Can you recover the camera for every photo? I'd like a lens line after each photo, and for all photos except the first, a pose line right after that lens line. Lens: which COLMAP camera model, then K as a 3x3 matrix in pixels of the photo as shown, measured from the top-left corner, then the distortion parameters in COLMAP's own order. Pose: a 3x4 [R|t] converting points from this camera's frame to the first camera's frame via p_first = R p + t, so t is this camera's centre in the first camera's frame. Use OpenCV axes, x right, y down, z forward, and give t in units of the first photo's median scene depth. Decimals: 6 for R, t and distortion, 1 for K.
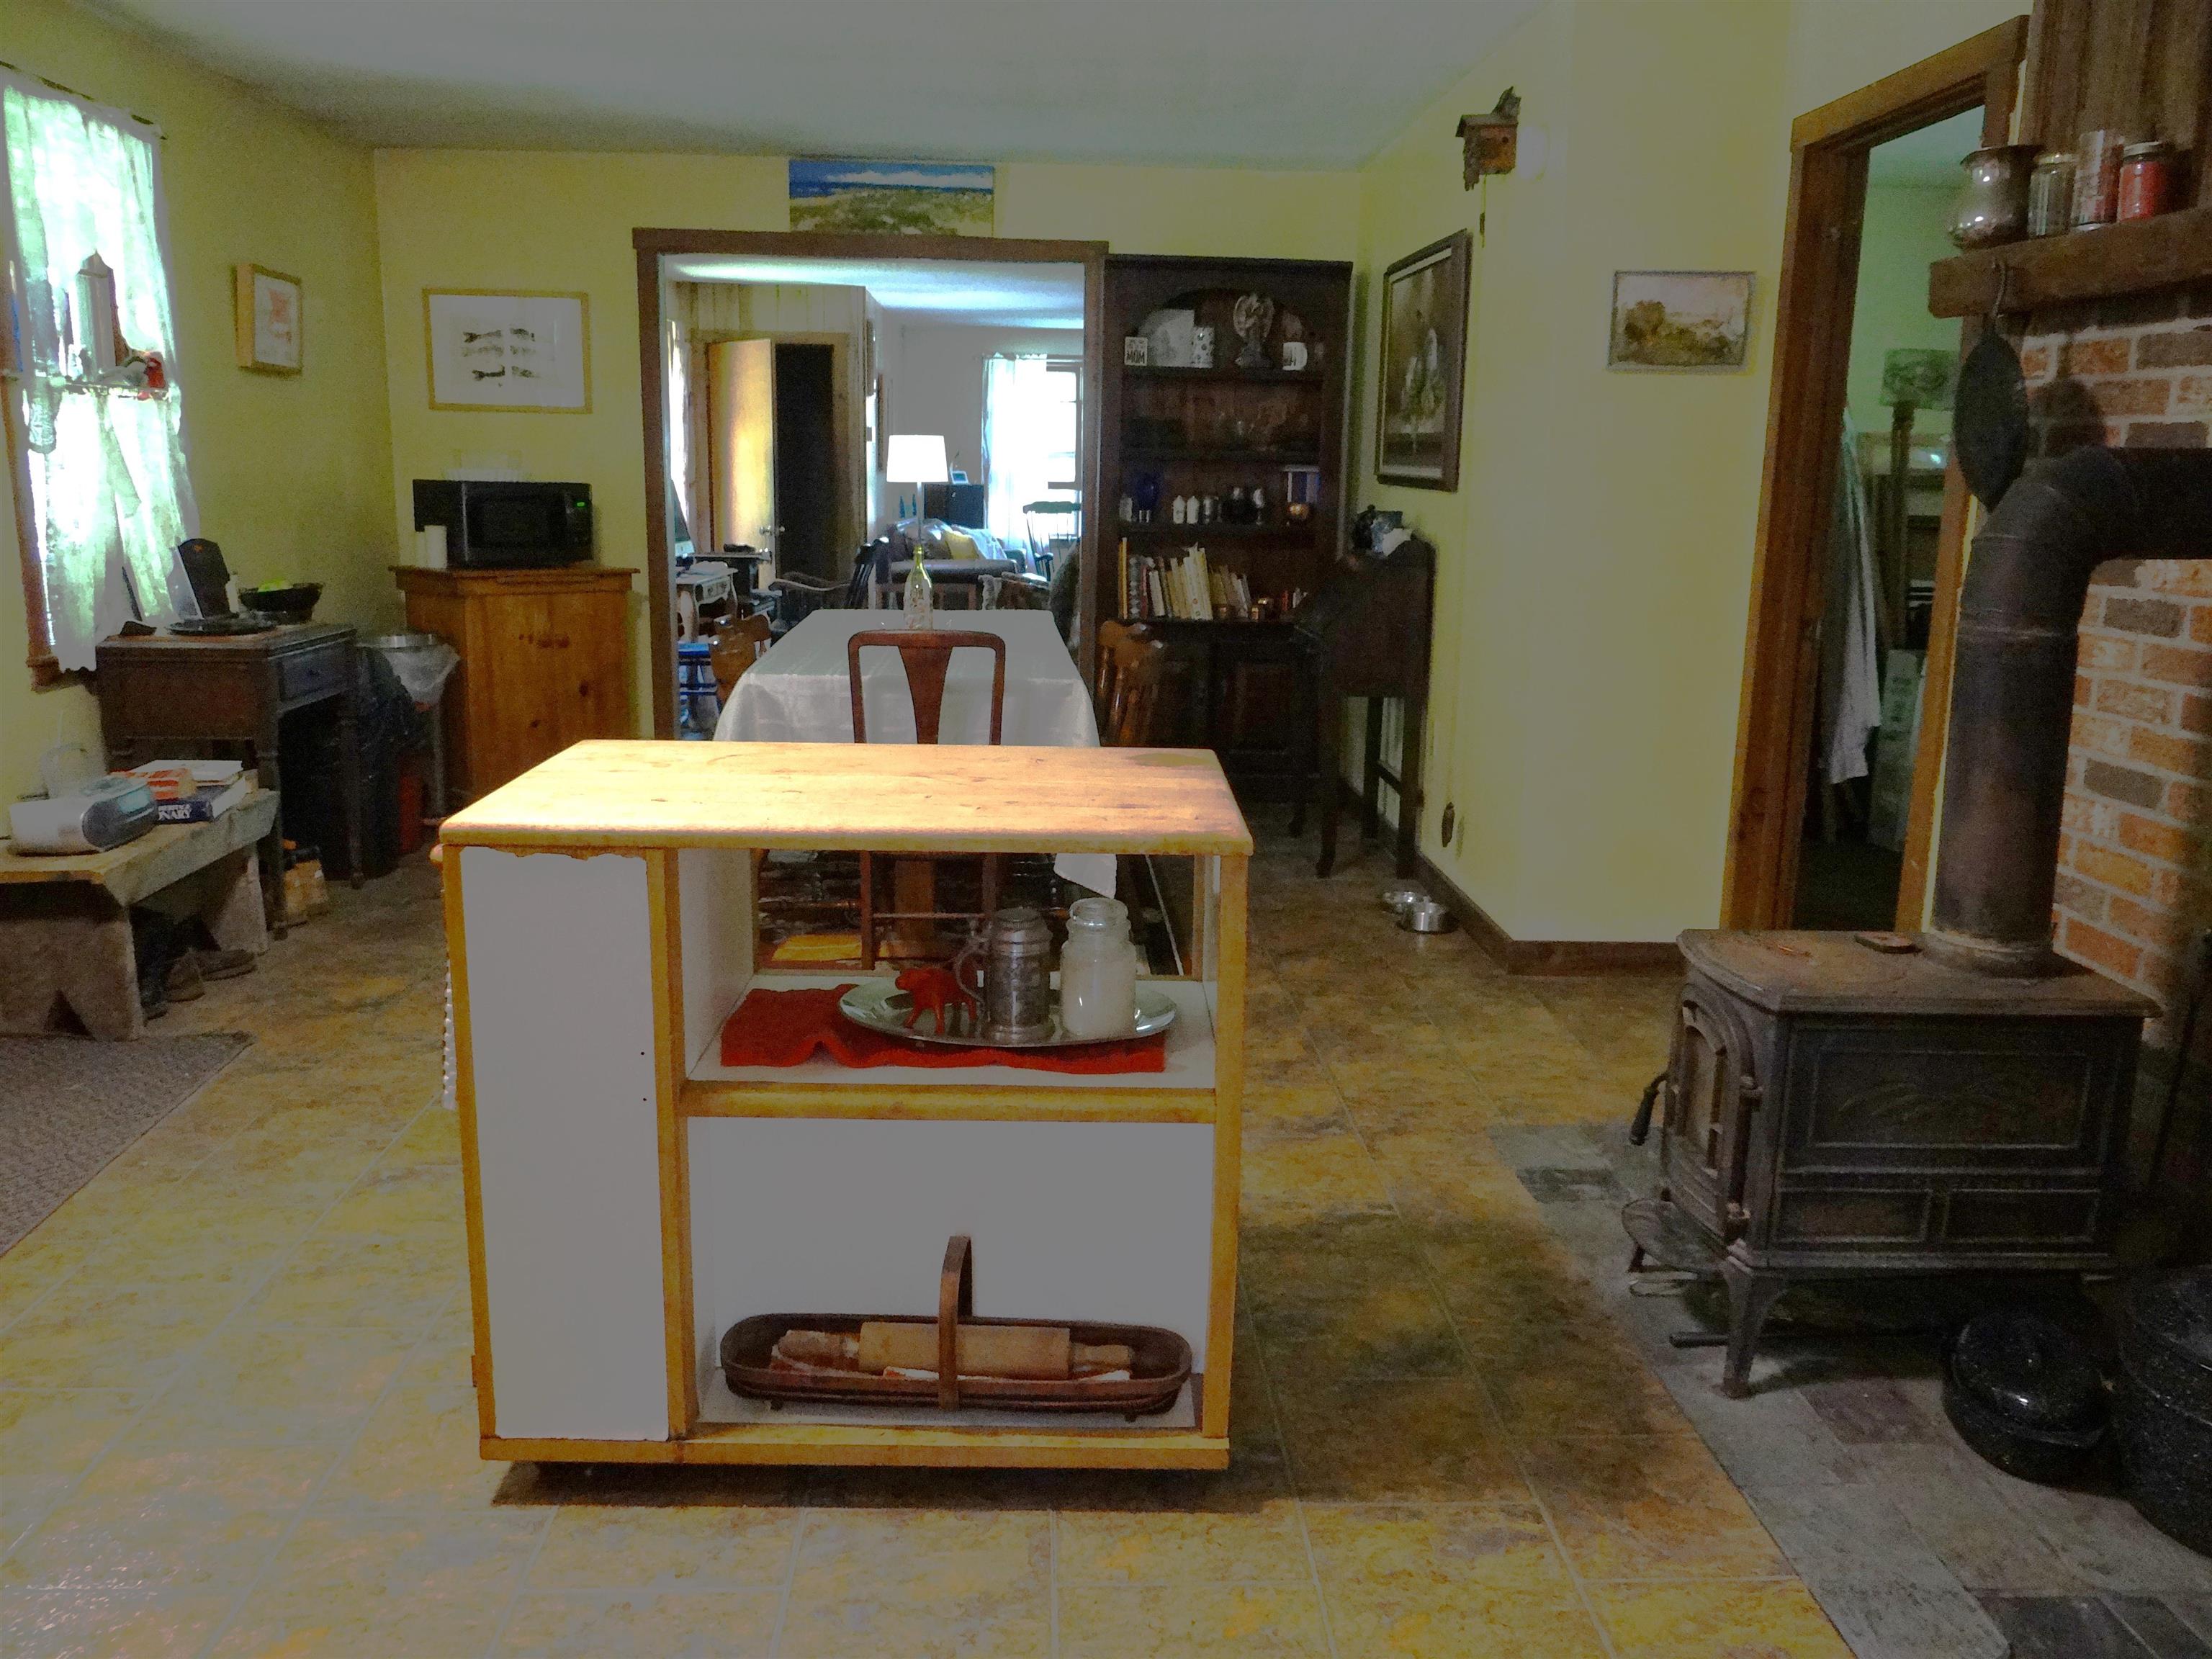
lens RADIAL K [[1731.3, 0, 1106.0], [0, 1731.3, 829.5], [0, 0, 1]] dist [0.004913, -0.003585]
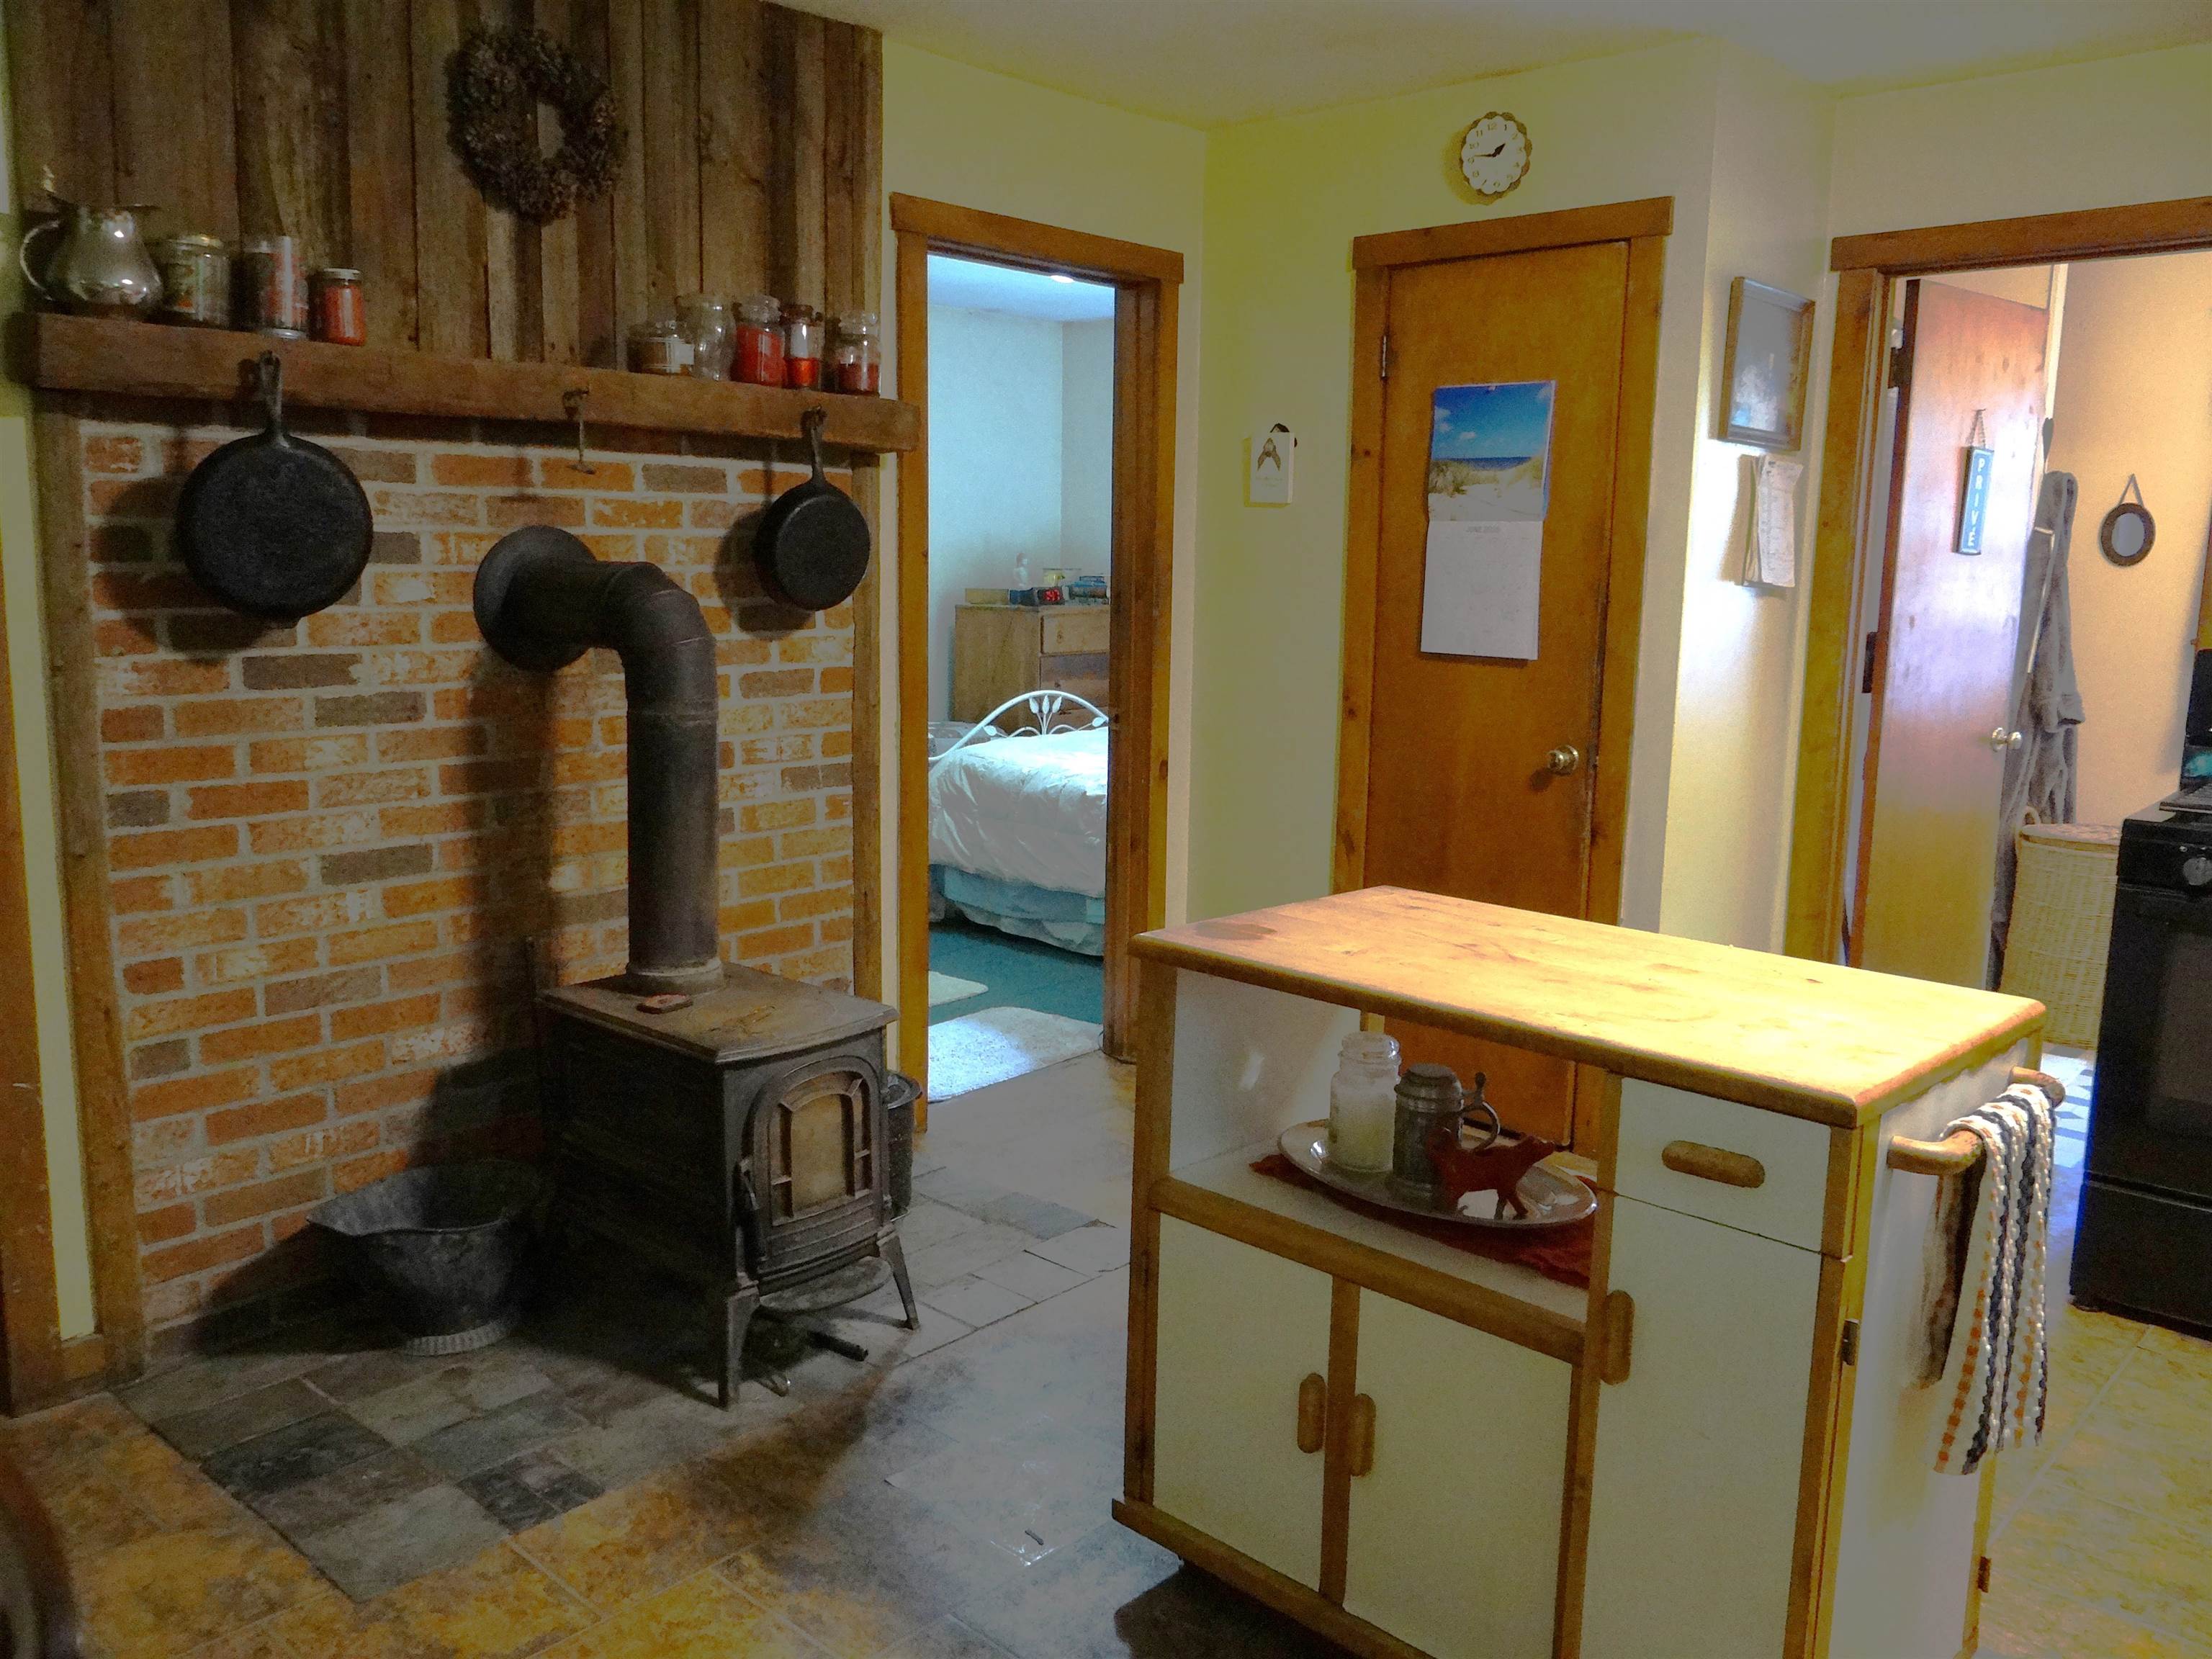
lens RADIAL K [[1745.2, 0, 1068.6], [0, 1745.2, 825.0], [0, 0, 1]] dist [0.004994, 0.003269]
pose [[-0.690889, -0.143233, 0.708631, -0.487115], [0.122659, 0.942744, 0.310141, -0.343405], [-0.712480, 0.301193, -0.633763, 1.421720]]
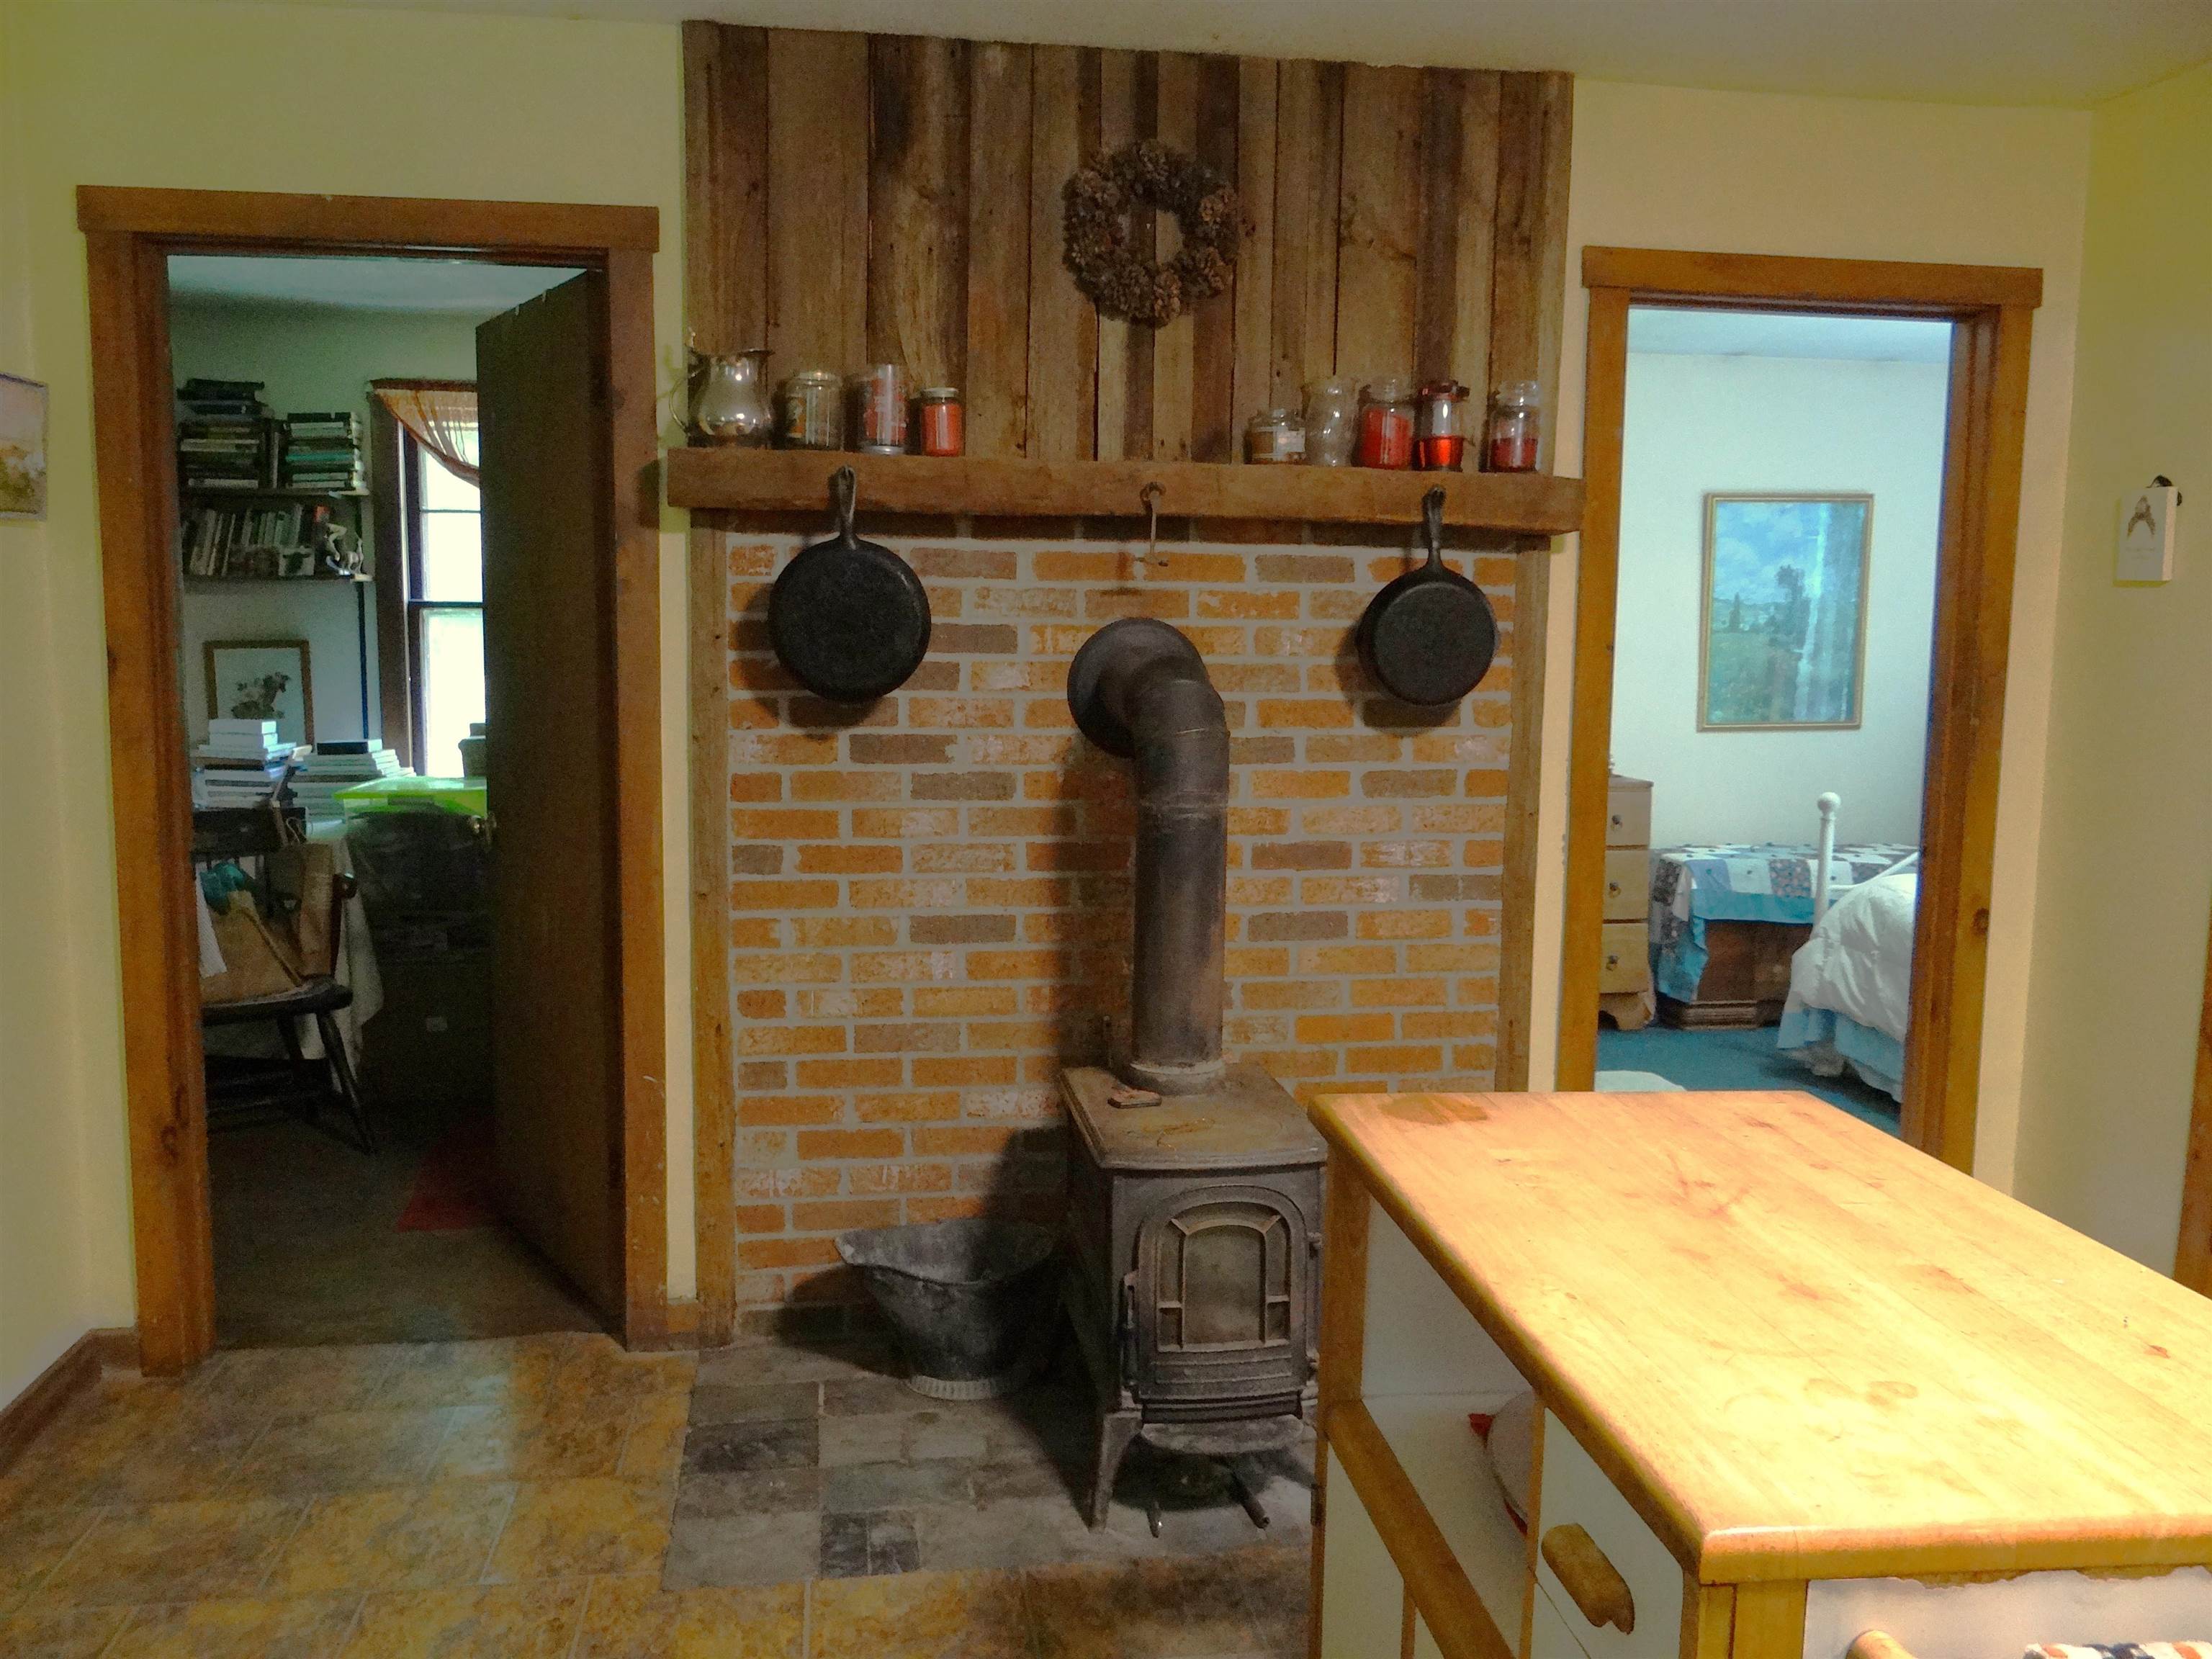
lens RADIAL K [[1731.3, 0, 1106.0], [0, 1731.3, 829.5], [0, 0, 1]] dist [0.004913, -0.003585]
pose [[-0.092517, -0.132685, 0.986831, -0.577166], [0.193757, 0.969737, 0.148552, -0.253279], [-0.976677, 0.204949, -0.064008, 1.001752]]
